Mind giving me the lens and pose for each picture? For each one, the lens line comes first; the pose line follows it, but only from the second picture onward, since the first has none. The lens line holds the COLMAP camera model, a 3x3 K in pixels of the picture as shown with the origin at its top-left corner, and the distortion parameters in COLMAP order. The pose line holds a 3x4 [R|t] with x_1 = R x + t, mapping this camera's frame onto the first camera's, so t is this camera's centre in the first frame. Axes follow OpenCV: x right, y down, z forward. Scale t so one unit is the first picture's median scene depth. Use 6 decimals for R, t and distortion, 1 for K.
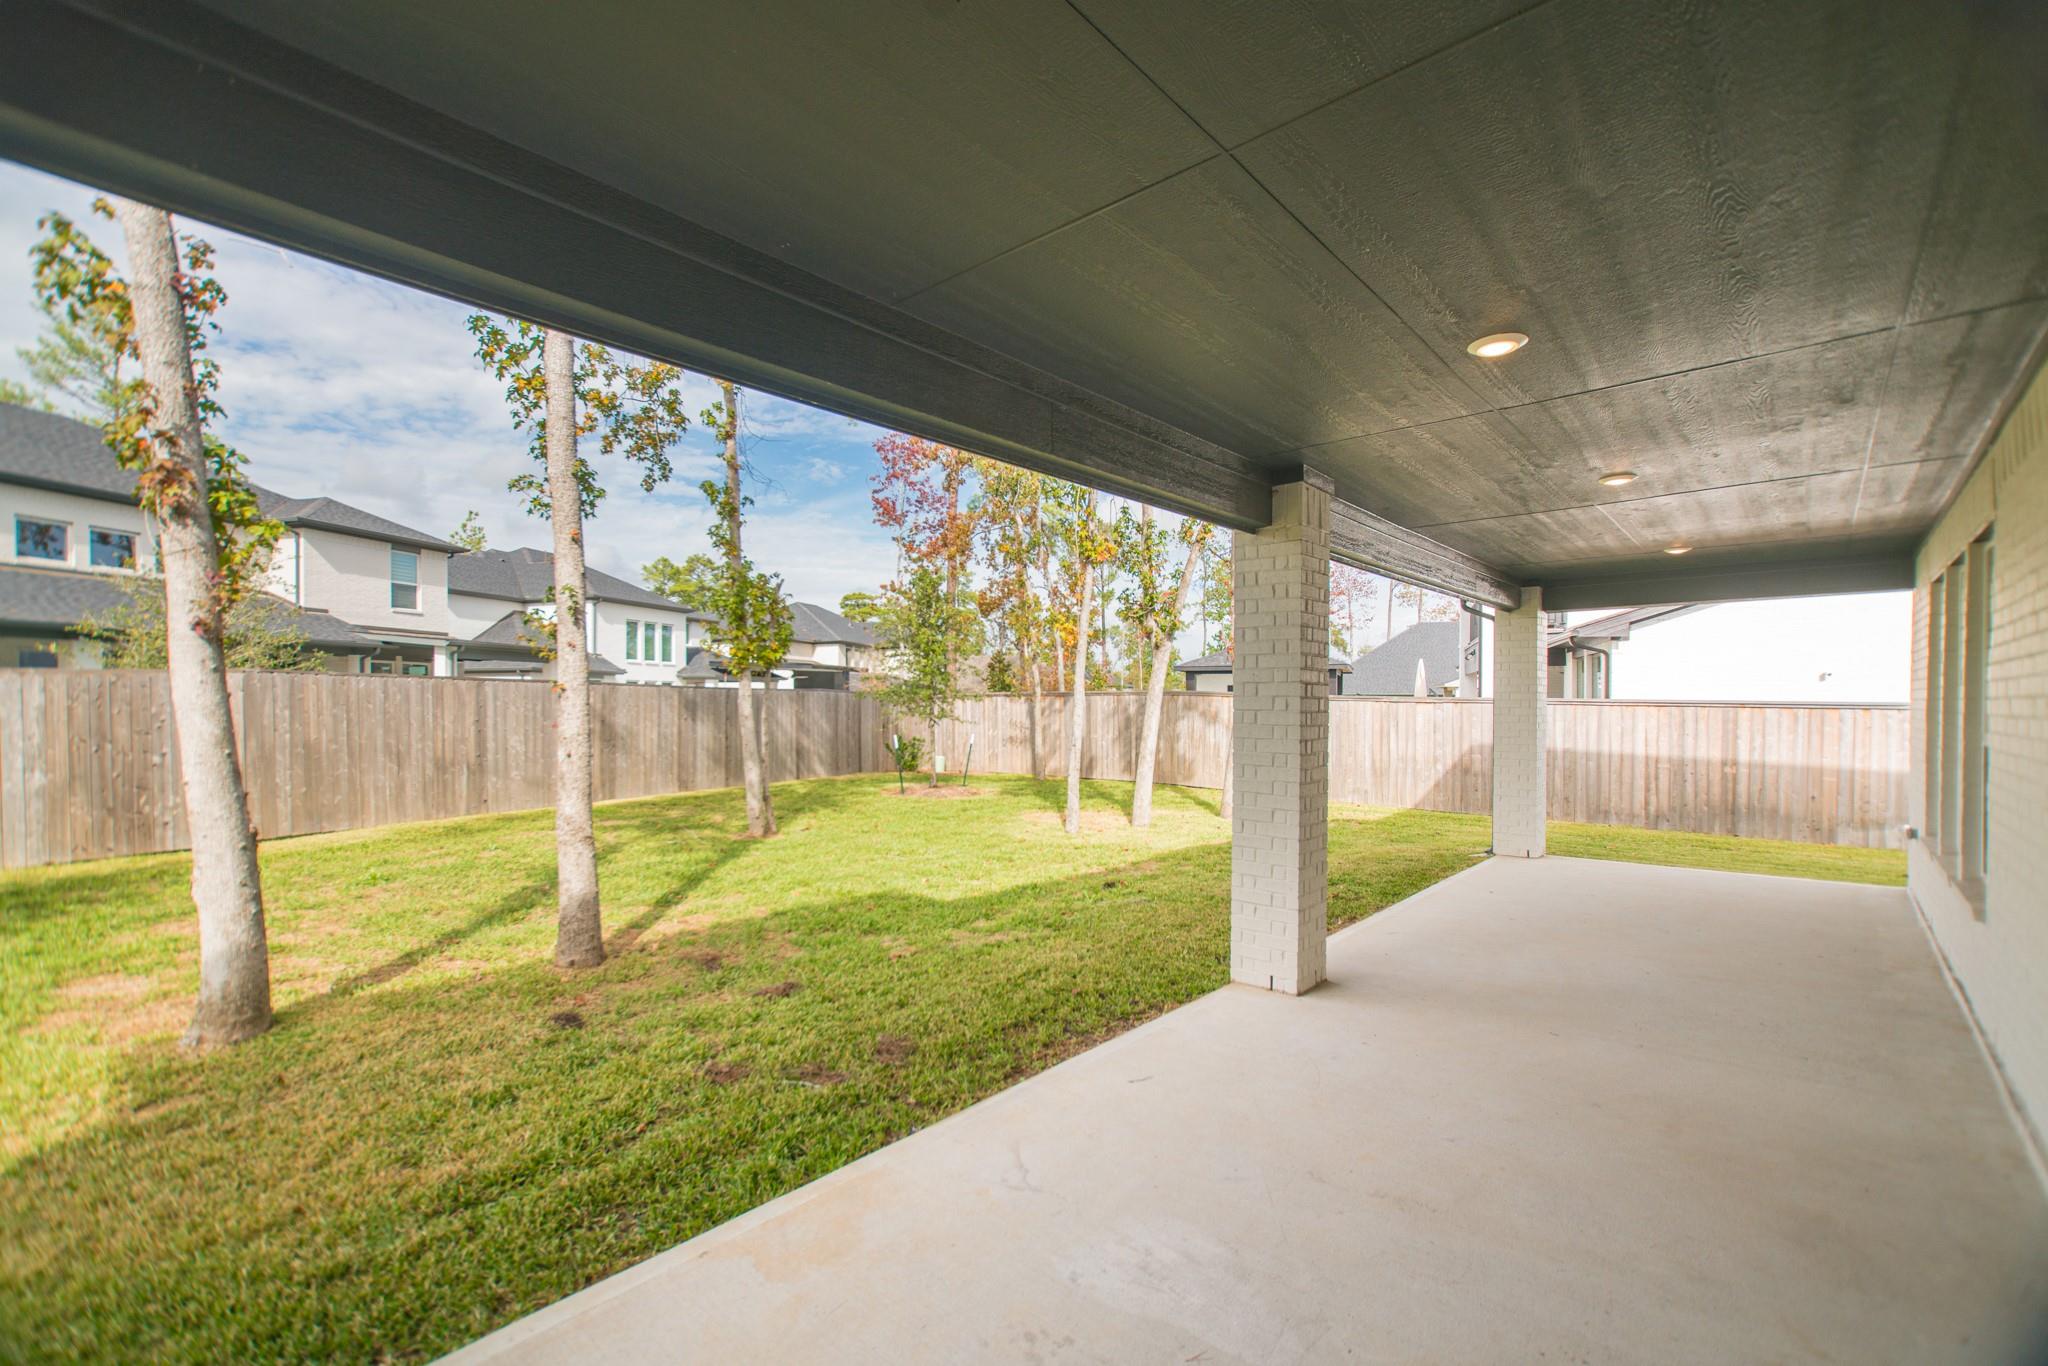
lens RADIAL K [[887.1, 0, 1019.1], [0, 887.1, 702.4], [0, 0, 1]] dist [0.002294, 0.000277]
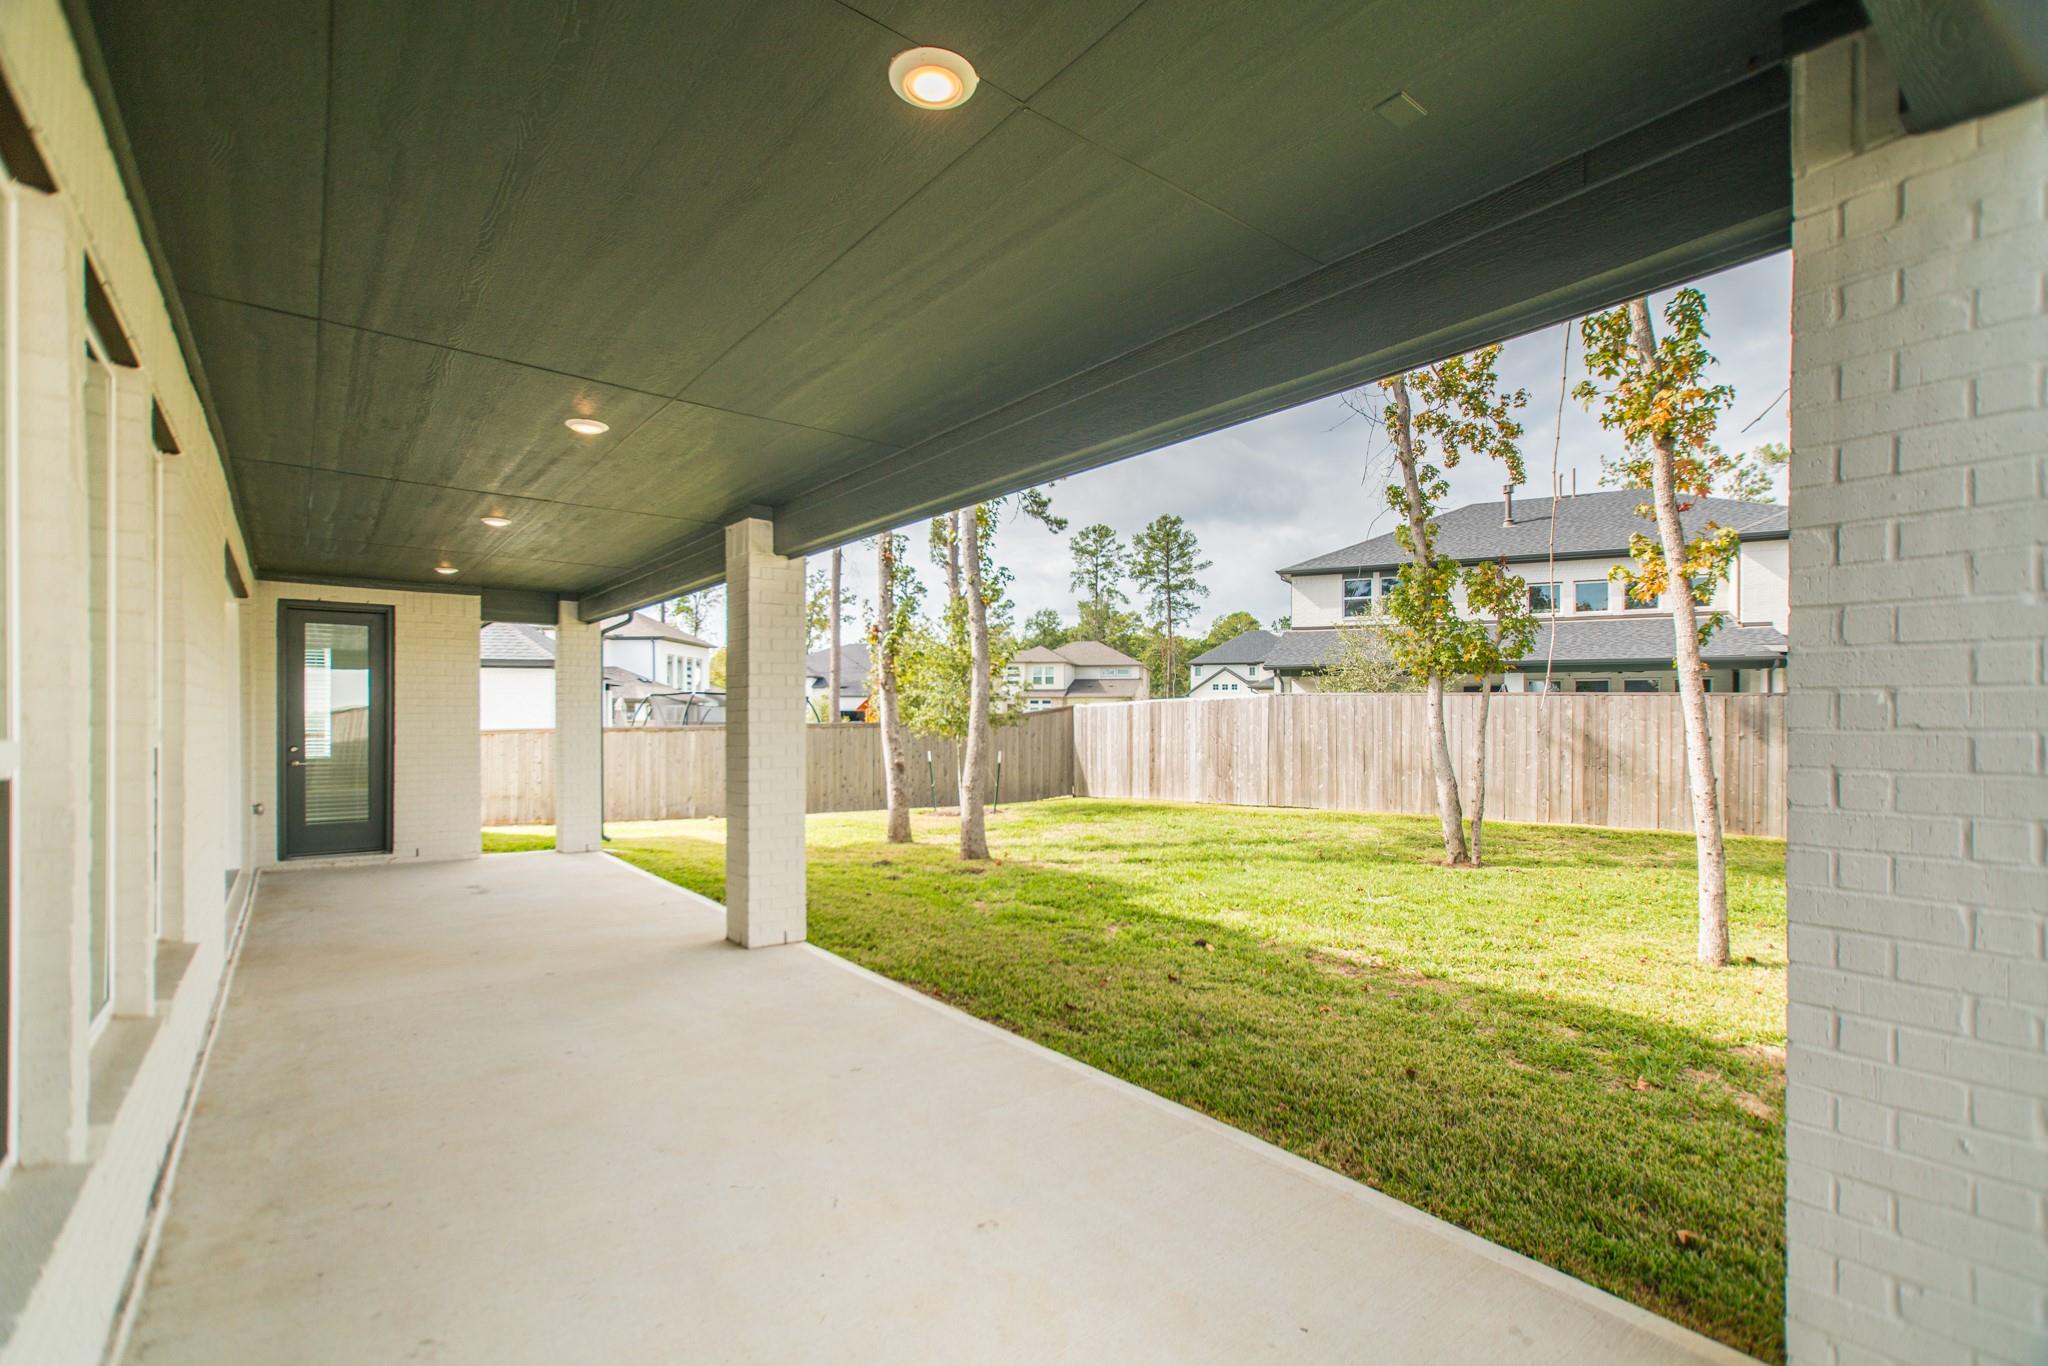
lens RADIAL K [[887.1, 0, 1020.2], [0, 887.1, 699.6], [0, 0, 1]] dist [0.002294, 0.000277]
pose [[-0.178933, -0.020672, -0.983644, 0.650117], [-0.004039, 0.999786, -0.020277, 0.005282], [0.983853, 0.000345, -0.178978, 0.751300]]
